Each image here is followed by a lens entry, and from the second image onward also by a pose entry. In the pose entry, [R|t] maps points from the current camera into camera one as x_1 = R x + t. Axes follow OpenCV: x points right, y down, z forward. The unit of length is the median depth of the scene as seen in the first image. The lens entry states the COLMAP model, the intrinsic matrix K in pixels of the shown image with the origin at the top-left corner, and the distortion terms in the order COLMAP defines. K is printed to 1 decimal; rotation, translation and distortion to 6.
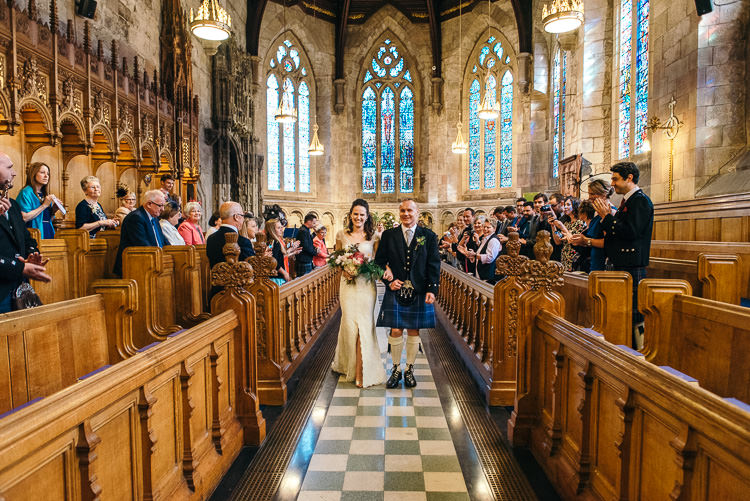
lens RADIAL K [[499.6, 0, 374.6], [0, 499.6, 253.0], [0, 0, 1]] dist [0.043579, -0.001462]
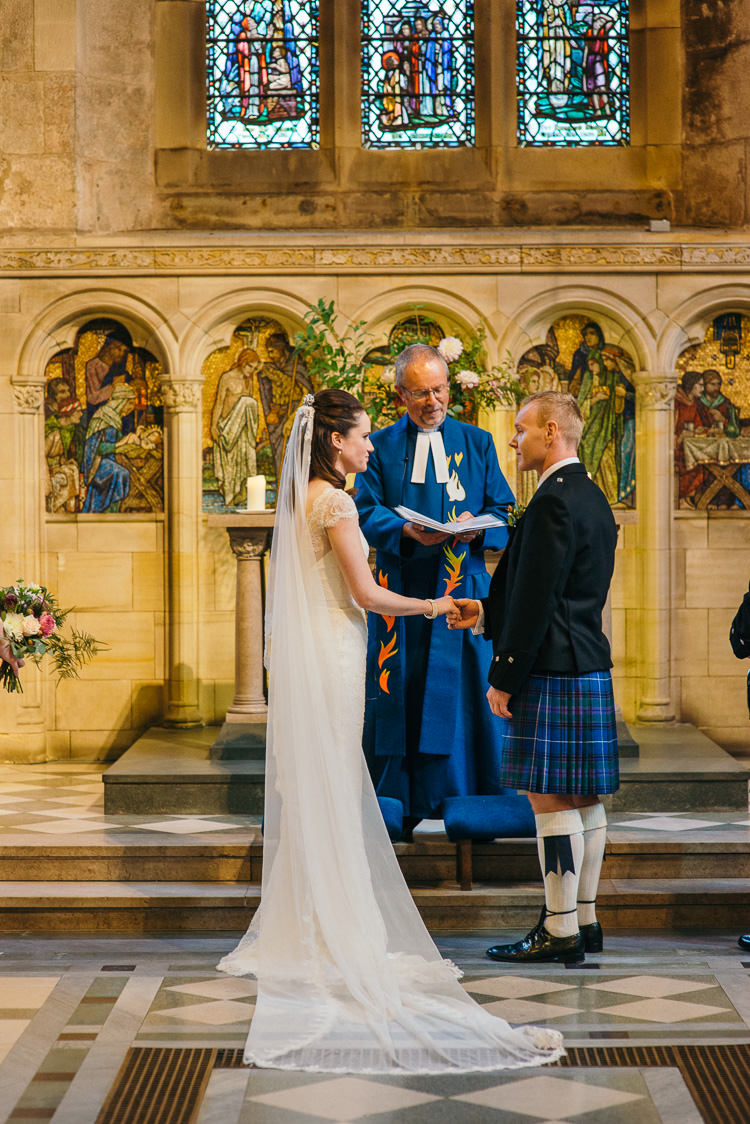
lens RADIAL K [[2753.0, 0, 374.7], [0, 2753.0, 561.6], [0, 0, 1]] dist [-0.033278, 0.000000]
pose [[0.999754, -0.004236, 0.021775, 0.001311], [0.004484, 0.999925, -0.011353, -0.014480], [-0.021725, 0.011448, 0.999698, 0.359699]]
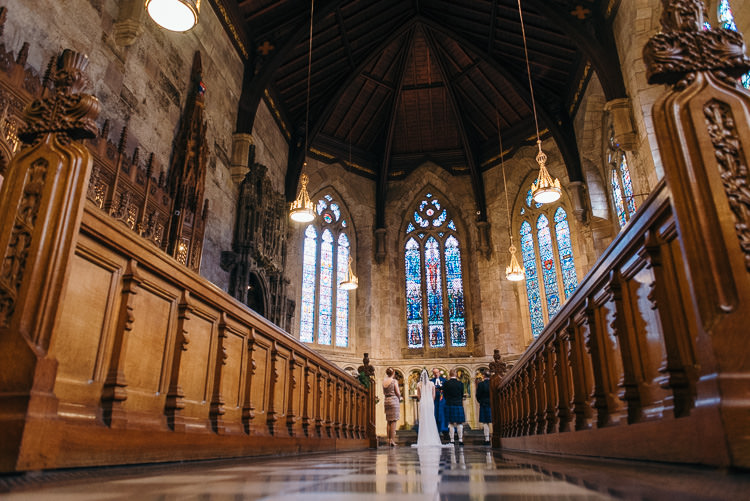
lens RADIAL K [[499.6, 0, 376.9], [0, 499.6, 251.7], [0, 0, 1]] dist [0.043579, -0.001462]
pose [[0.994387, -0.045091, -0.095710, 0.013579], [0.005519, 0.925507, -0.378691, 0.057760], [0.105655, 0.376038, 0.920561, 0.130293]]
